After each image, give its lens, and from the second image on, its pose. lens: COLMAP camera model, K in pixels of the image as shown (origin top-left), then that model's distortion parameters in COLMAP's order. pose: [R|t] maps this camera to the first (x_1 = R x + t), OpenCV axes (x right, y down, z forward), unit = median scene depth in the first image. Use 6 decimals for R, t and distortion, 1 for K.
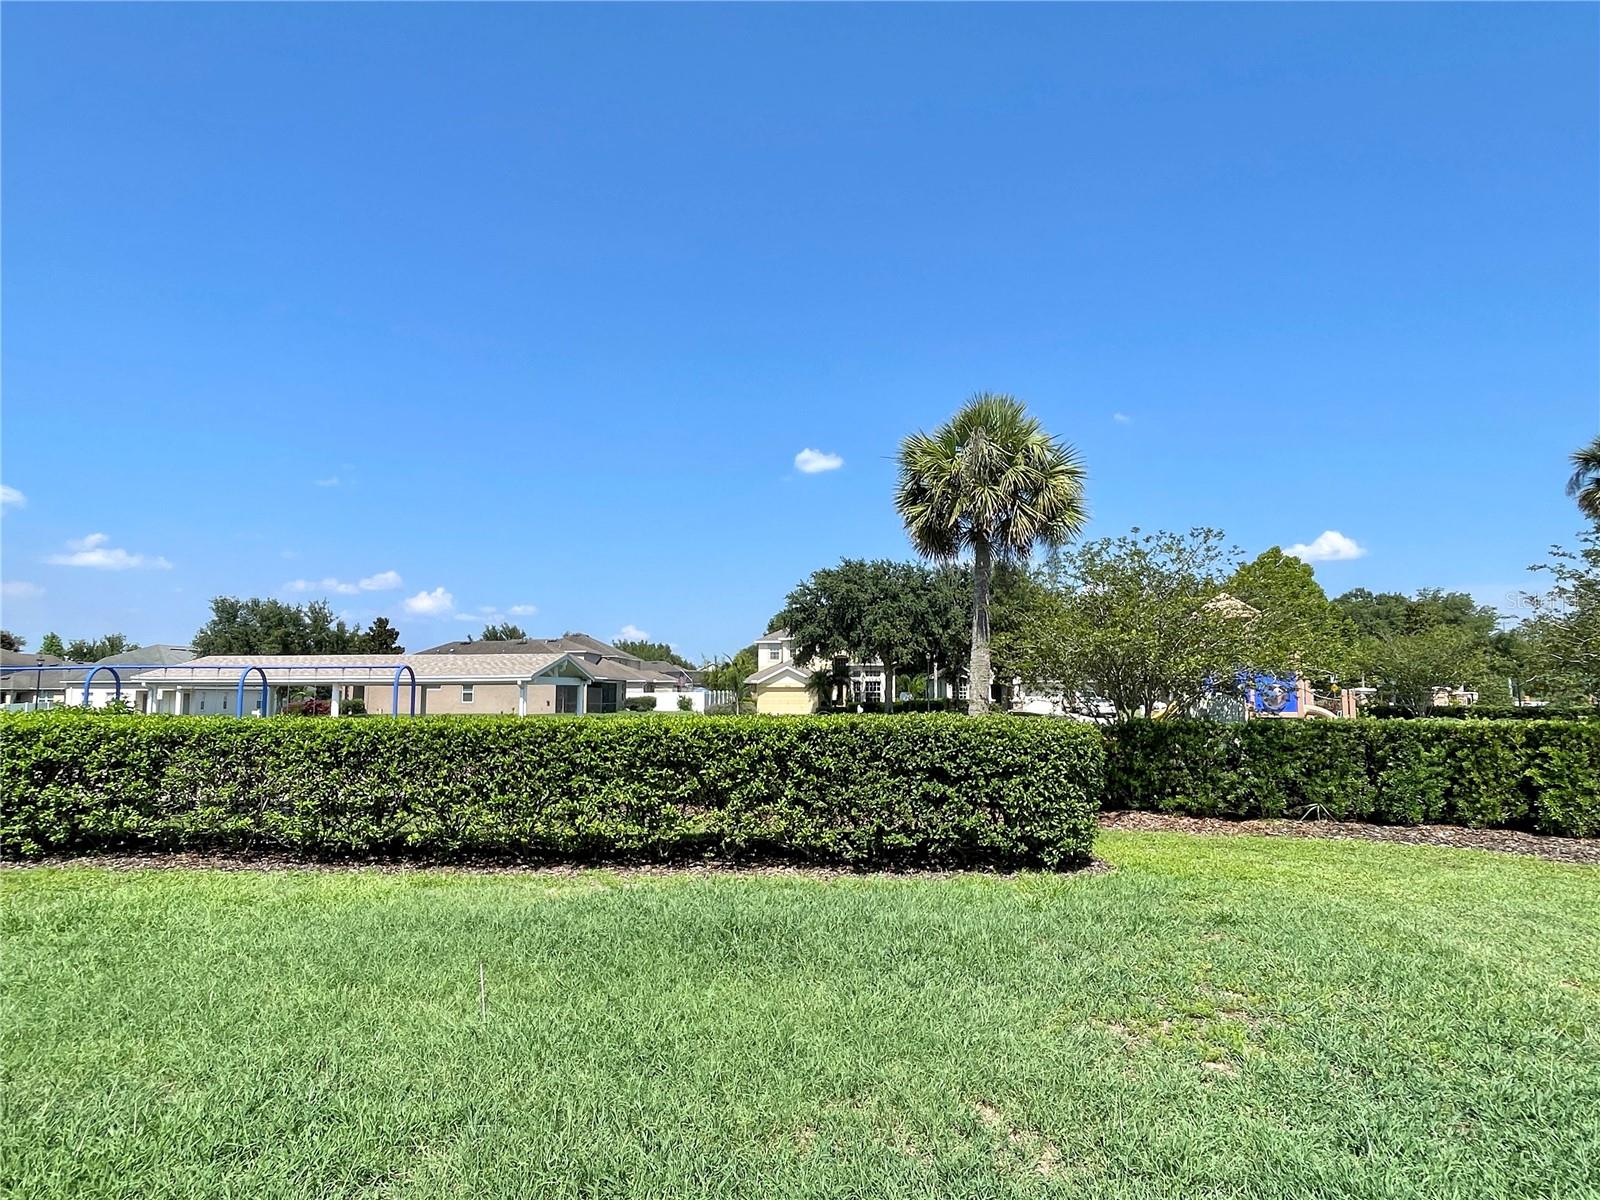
lens RADIAL K [[885.8, 0, 797.6], [0, 885.8, 606.8], [0, 0, 1]] dist [-0.025376, 0.002776]
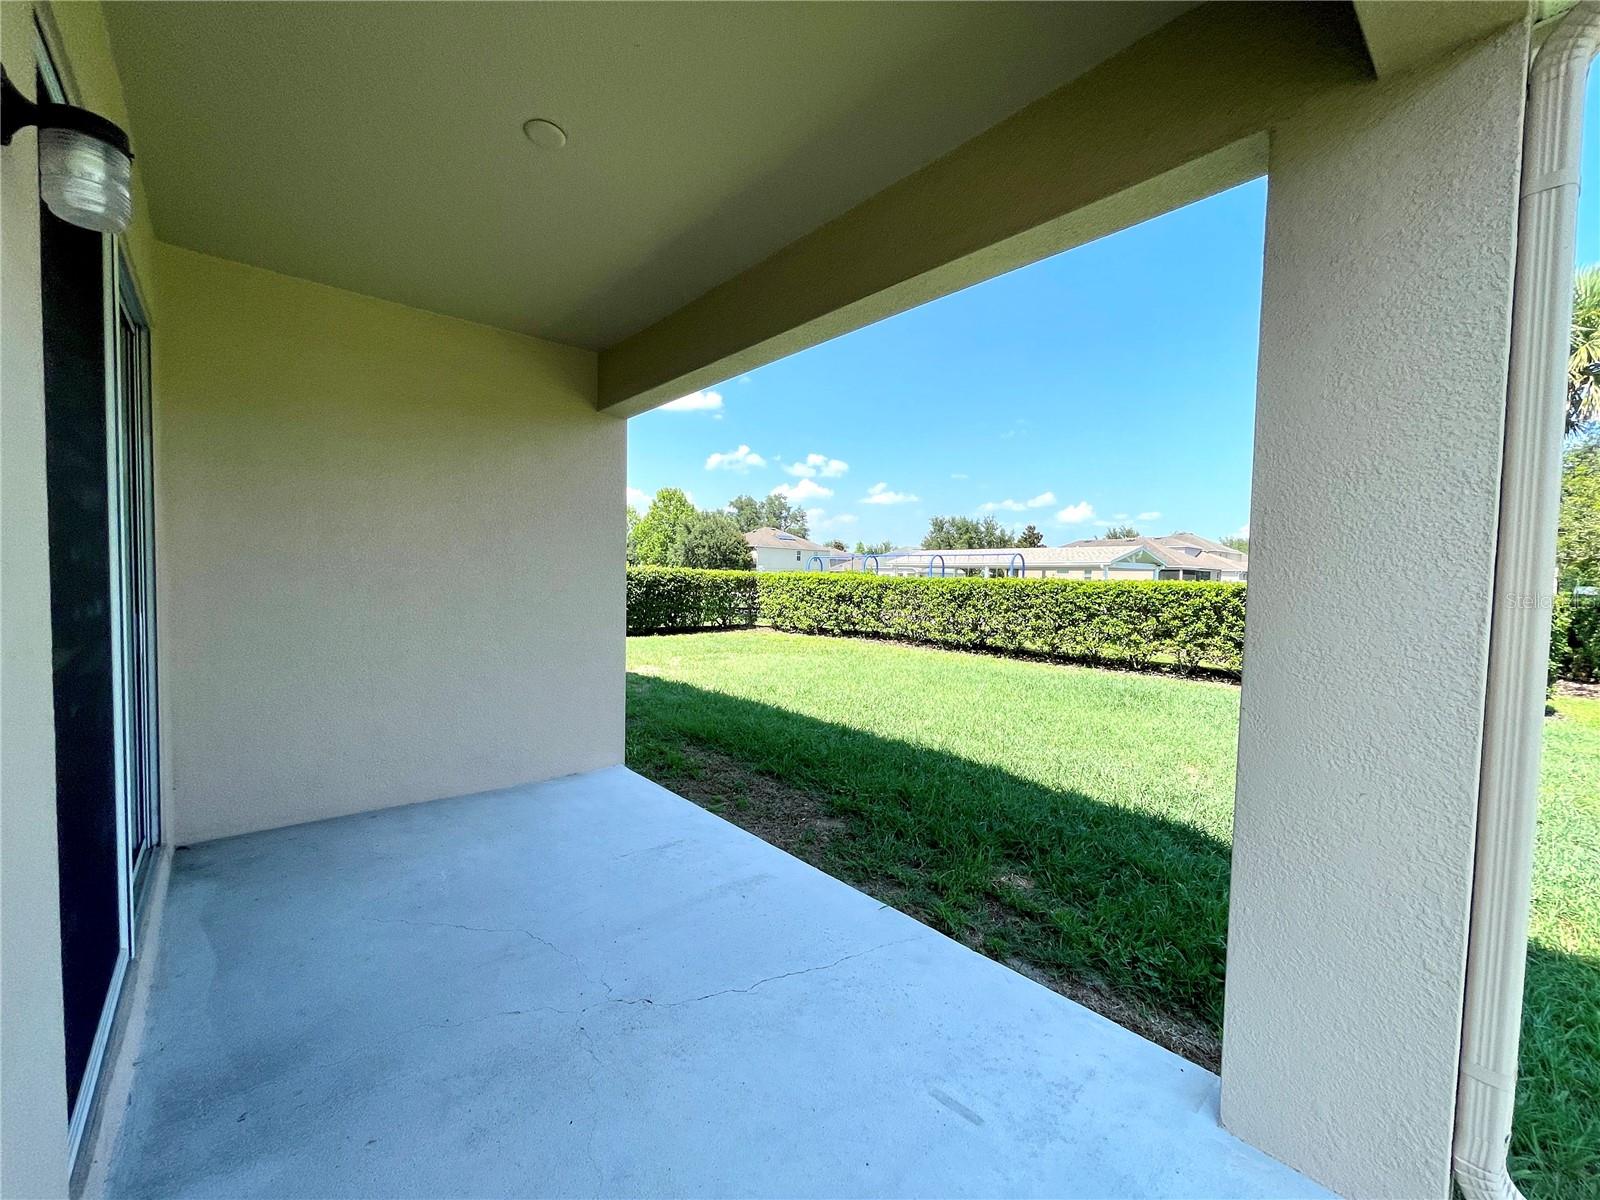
lens RADIAL K [[642.7, 0, 797.8], [0, 642.7, 602.8], [0, 0, 1]] dist [-0.002970, -0.000091]
pose [[0.687718, 0.047222, -0.724441, 0.255187], [0.049059, 0.992578, 0.111273, 0.009682], [0.724319, -0.112065, 0.680297, -0.206070]]
